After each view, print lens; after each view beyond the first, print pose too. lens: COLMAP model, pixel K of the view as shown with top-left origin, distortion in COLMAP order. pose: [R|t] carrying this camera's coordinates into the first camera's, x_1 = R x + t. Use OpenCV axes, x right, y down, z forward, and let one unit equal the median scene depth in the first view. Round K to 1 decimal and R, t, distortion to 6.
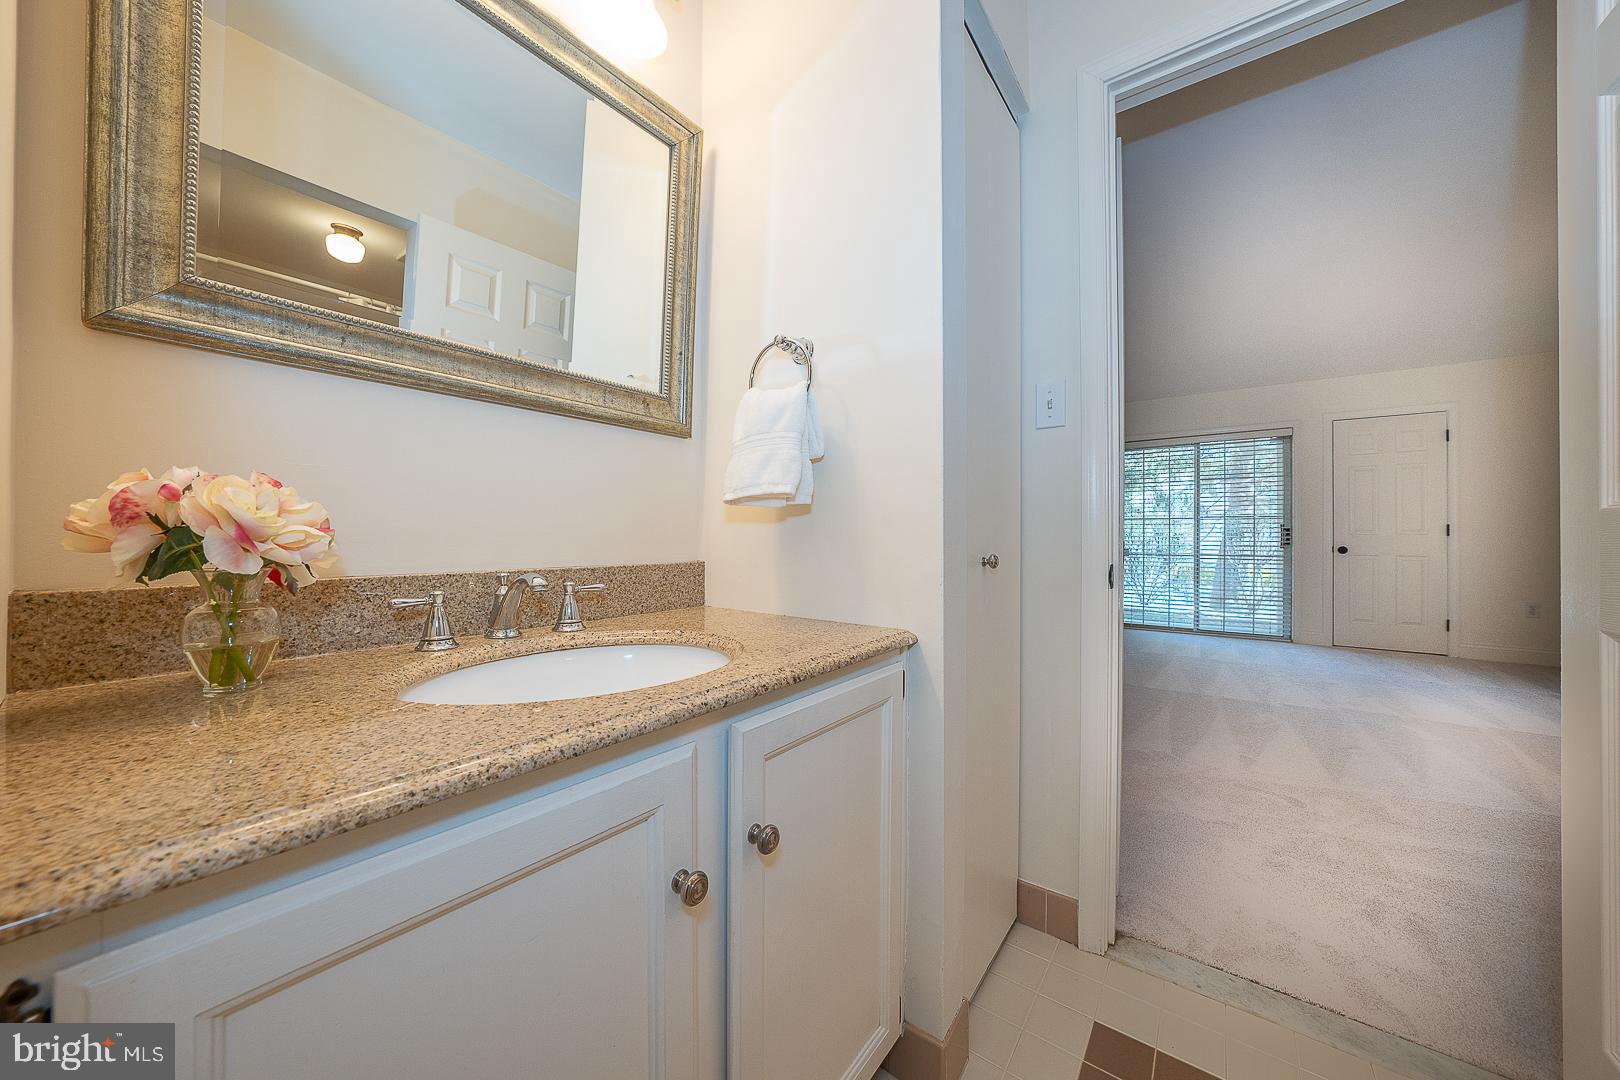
lens RADIAL K [[549.5, 0, 808.2], [0, 549.5, 532.0], [0, 0, 1]] dist [-0.017095, 0.001121]
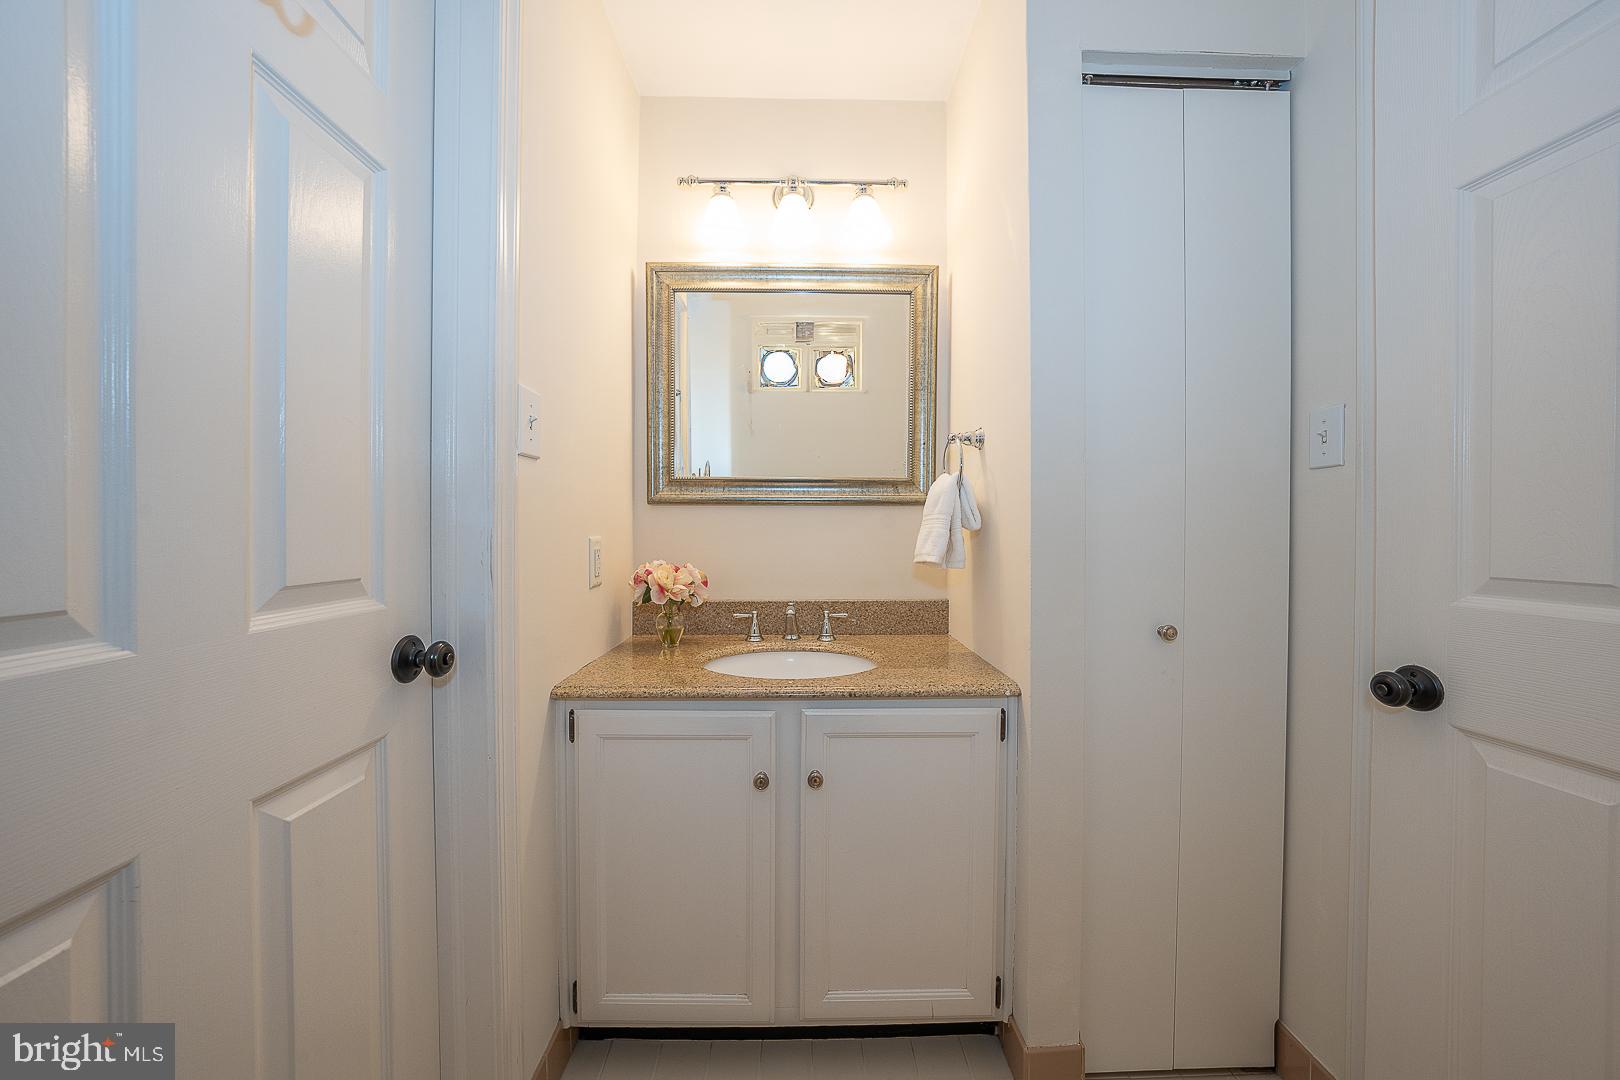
lens RADIAL K [[549.5, 0, 814.2], [0, 549.5, 541.7], [0, 0, 1]] dist [-0.017095, 0.001121]
pose [[0.625609, 0.011766, -0.780048, 0.912385], [0.007387, 0.999752, 0.021004, -0.166241], [0.780102, -0.018903, 0.625367, -0.064345]]
